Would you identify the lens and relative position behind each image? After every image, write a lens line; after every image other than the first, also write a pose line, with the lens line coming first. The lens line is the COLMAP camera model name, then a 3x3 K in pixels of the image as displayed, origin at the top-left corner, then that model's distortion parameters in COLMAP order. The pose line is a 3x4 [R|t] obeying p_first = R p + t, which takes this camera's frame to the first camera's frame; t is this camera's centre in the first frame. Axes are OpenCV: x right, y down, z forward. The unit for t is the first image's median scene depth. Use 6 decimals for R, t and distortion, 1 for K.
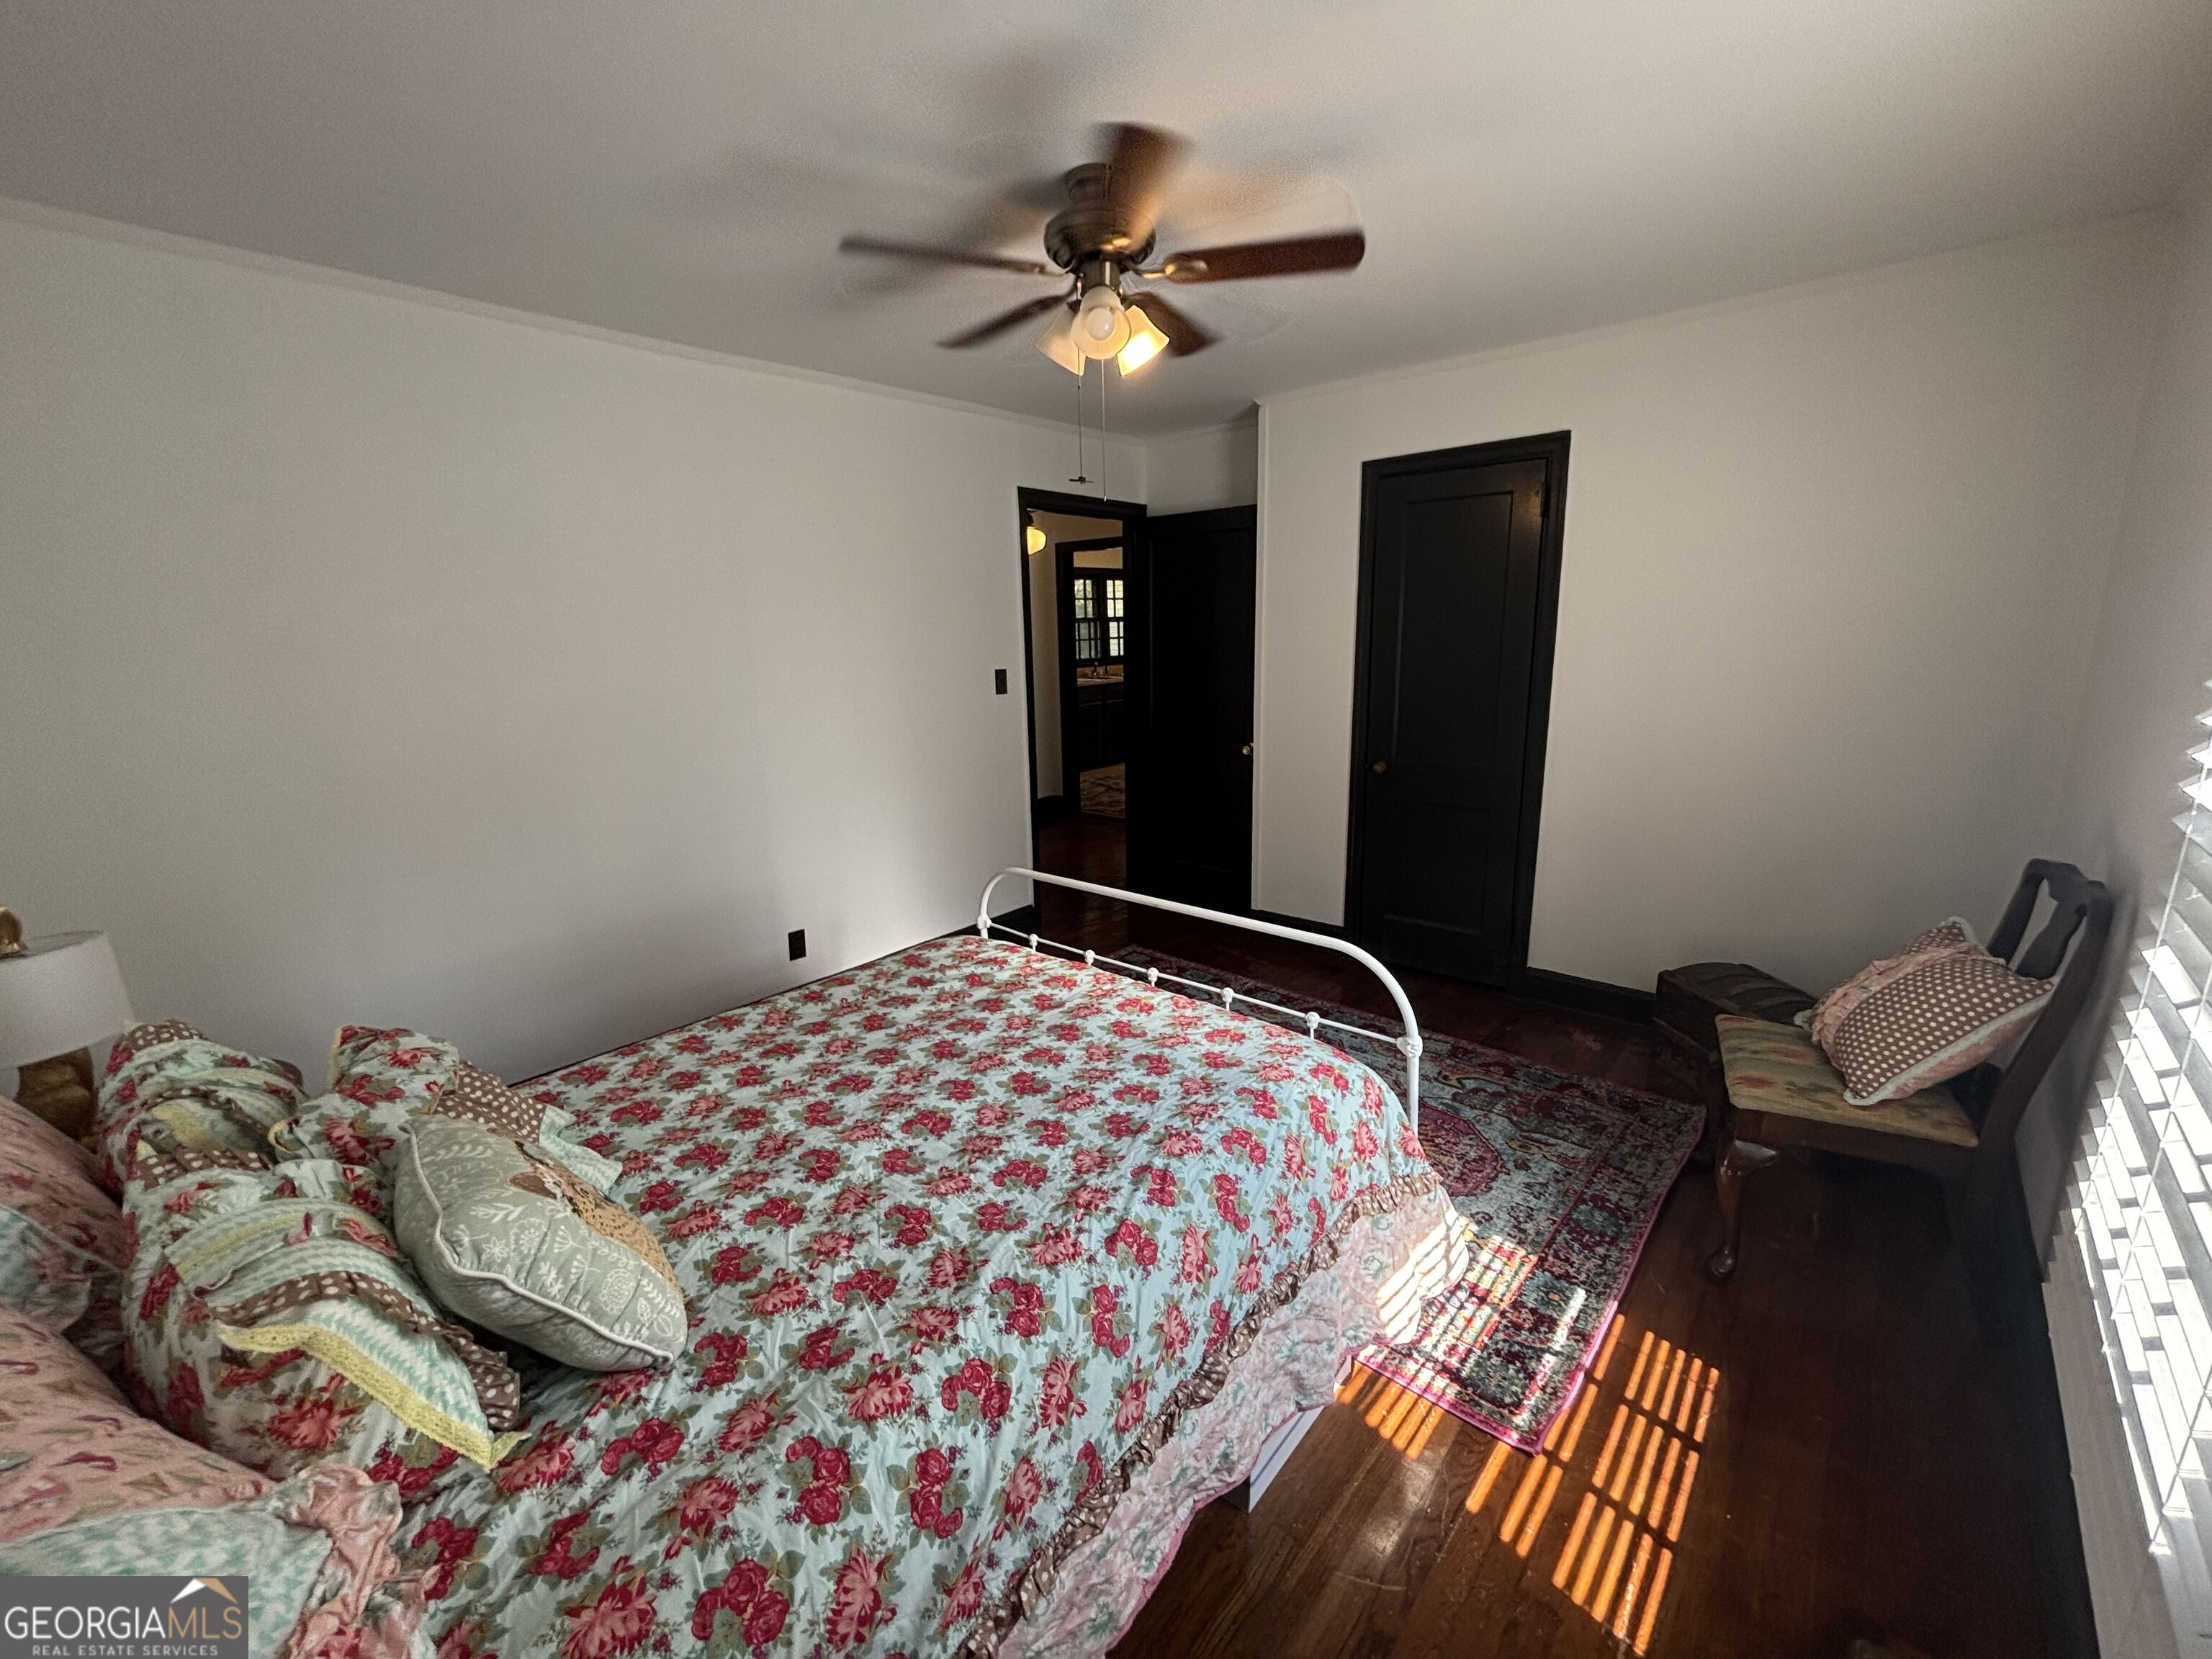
lens RADIAL K [[894.6, 0, 1100.6], [0, 894.6, 826.6], [0, 0, 1]] dist [0.001752, 0.001423]
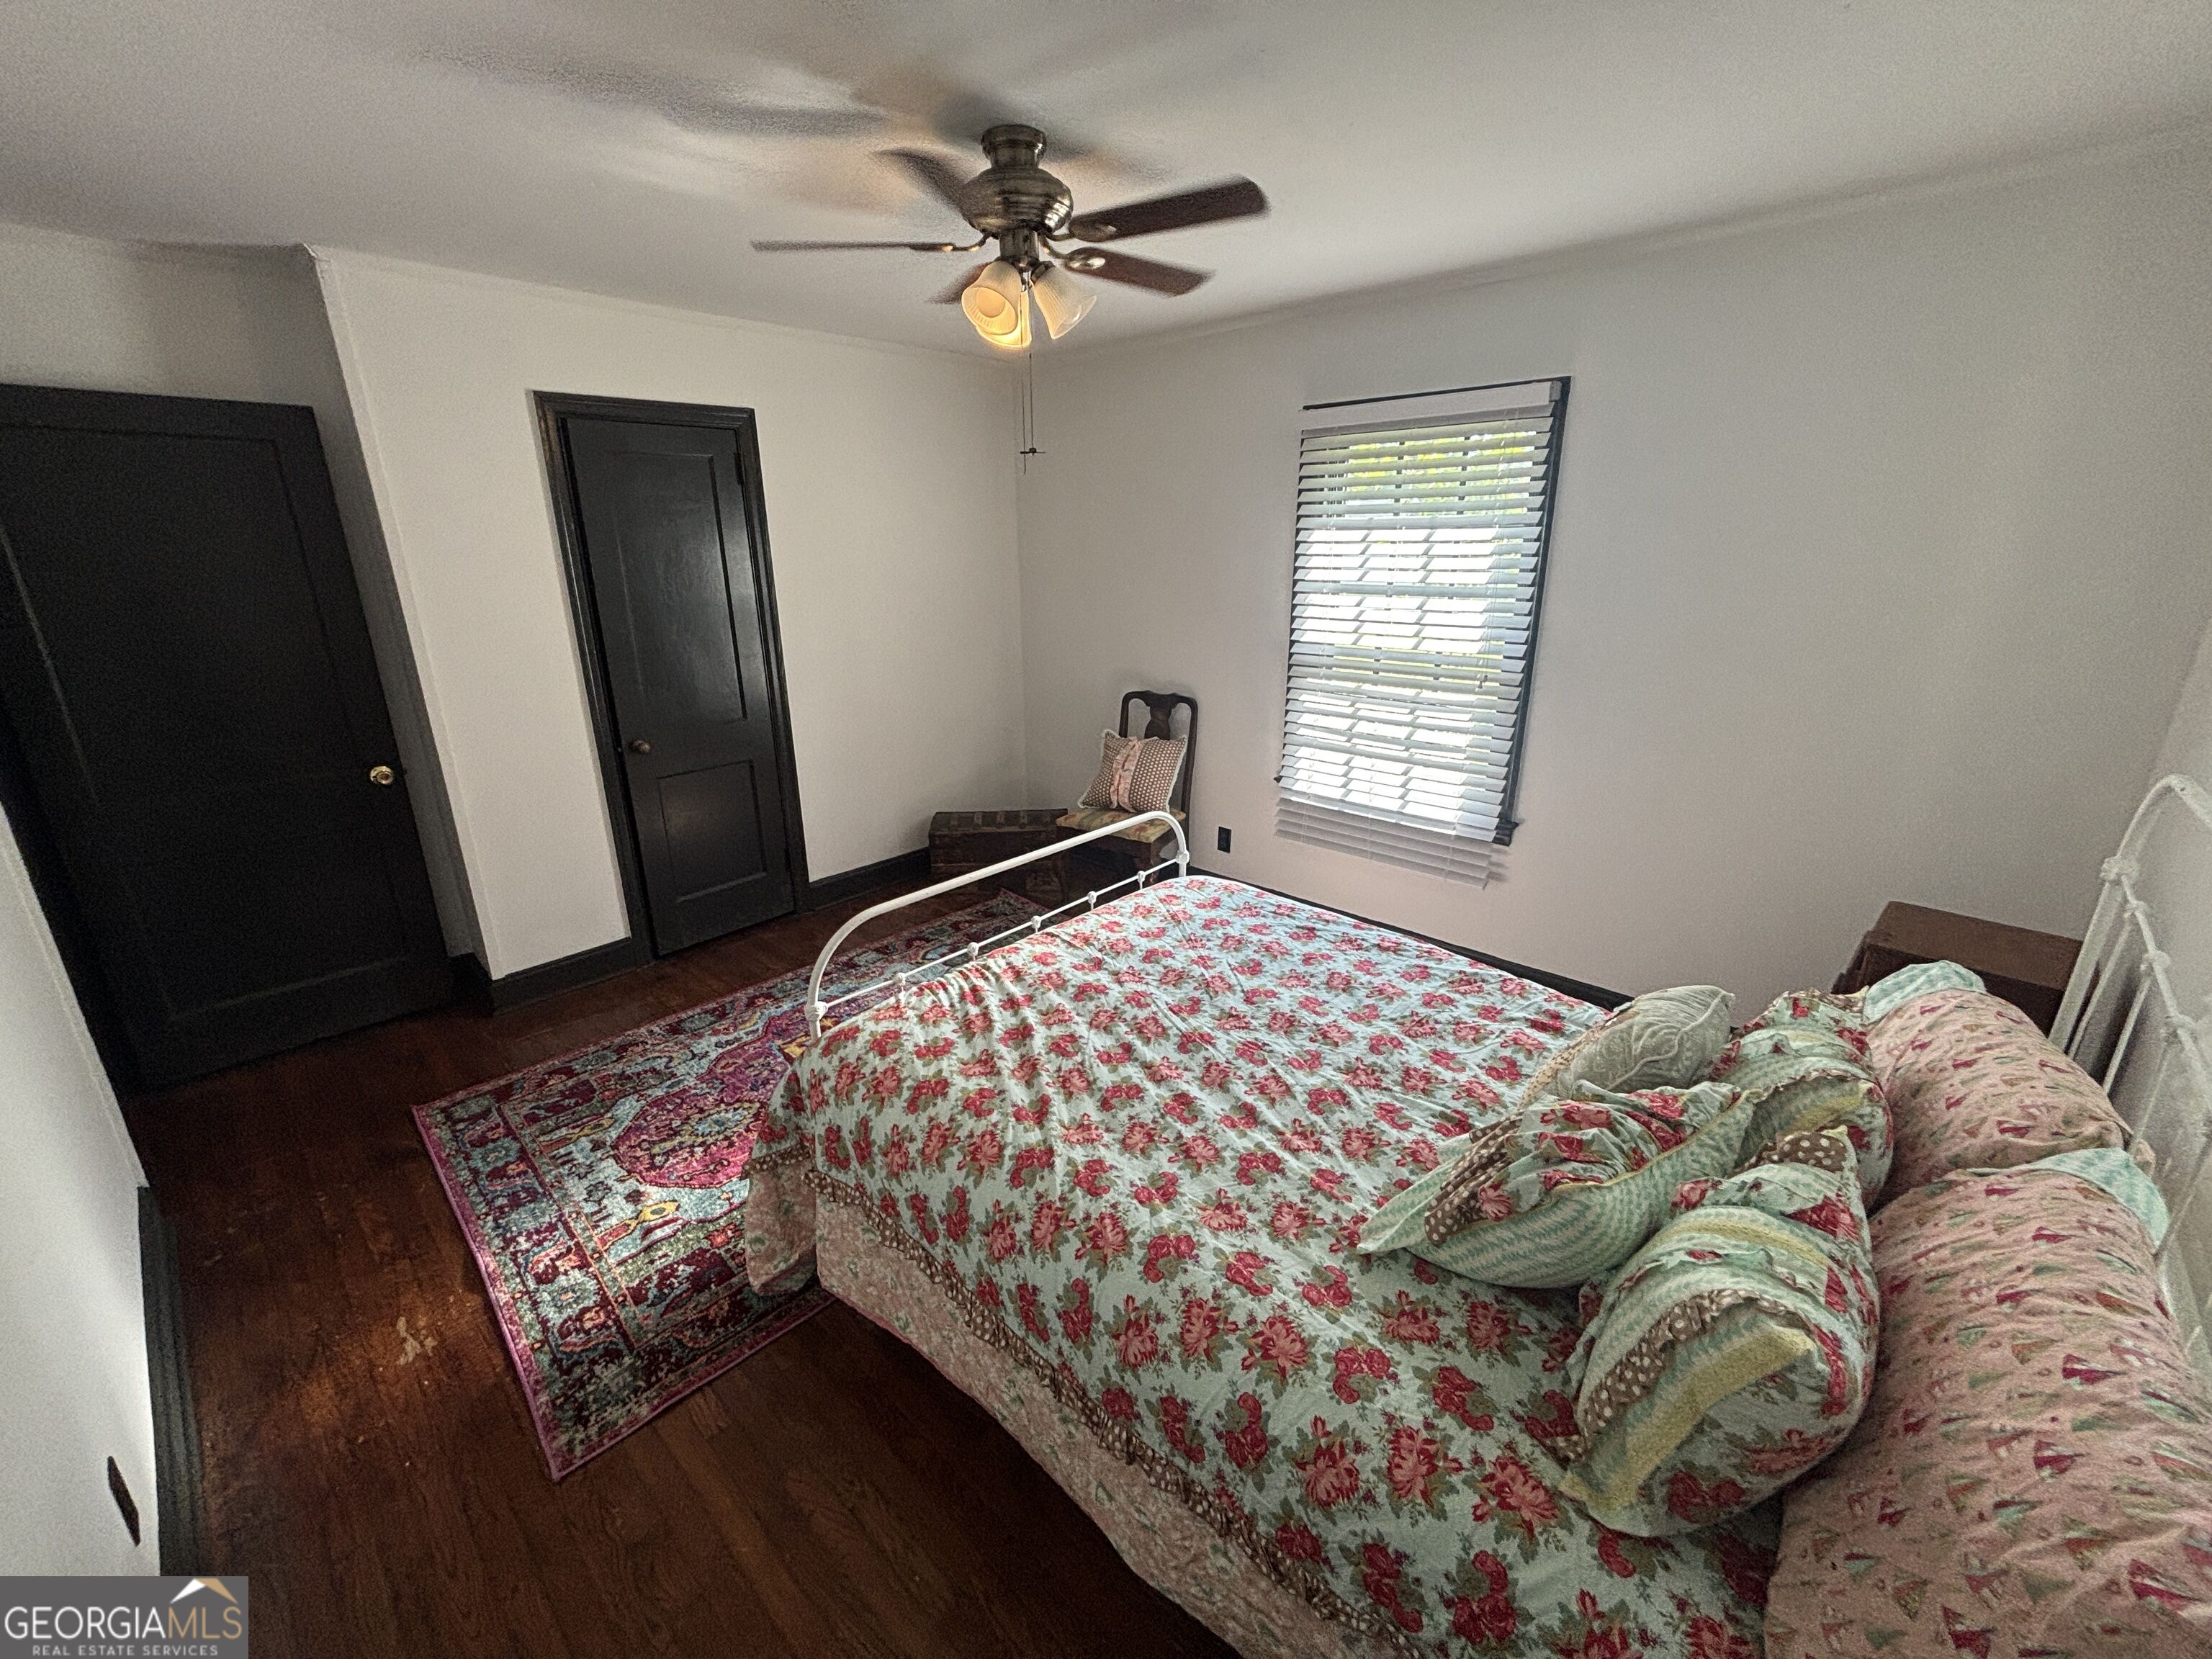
lens RADIAL K [[894.6, 0, 1103.1], [0, 894.6, 823.3], [0, 0, 1]] dist [0.001752, 0.001423]
pose [[0.045212, -0.281275, 0.958562, -1.091765], [0.228619, 0.936991, 0.264162, -0.247465], [-0.972466, 0.207202, 0.106668, 0.907881]]
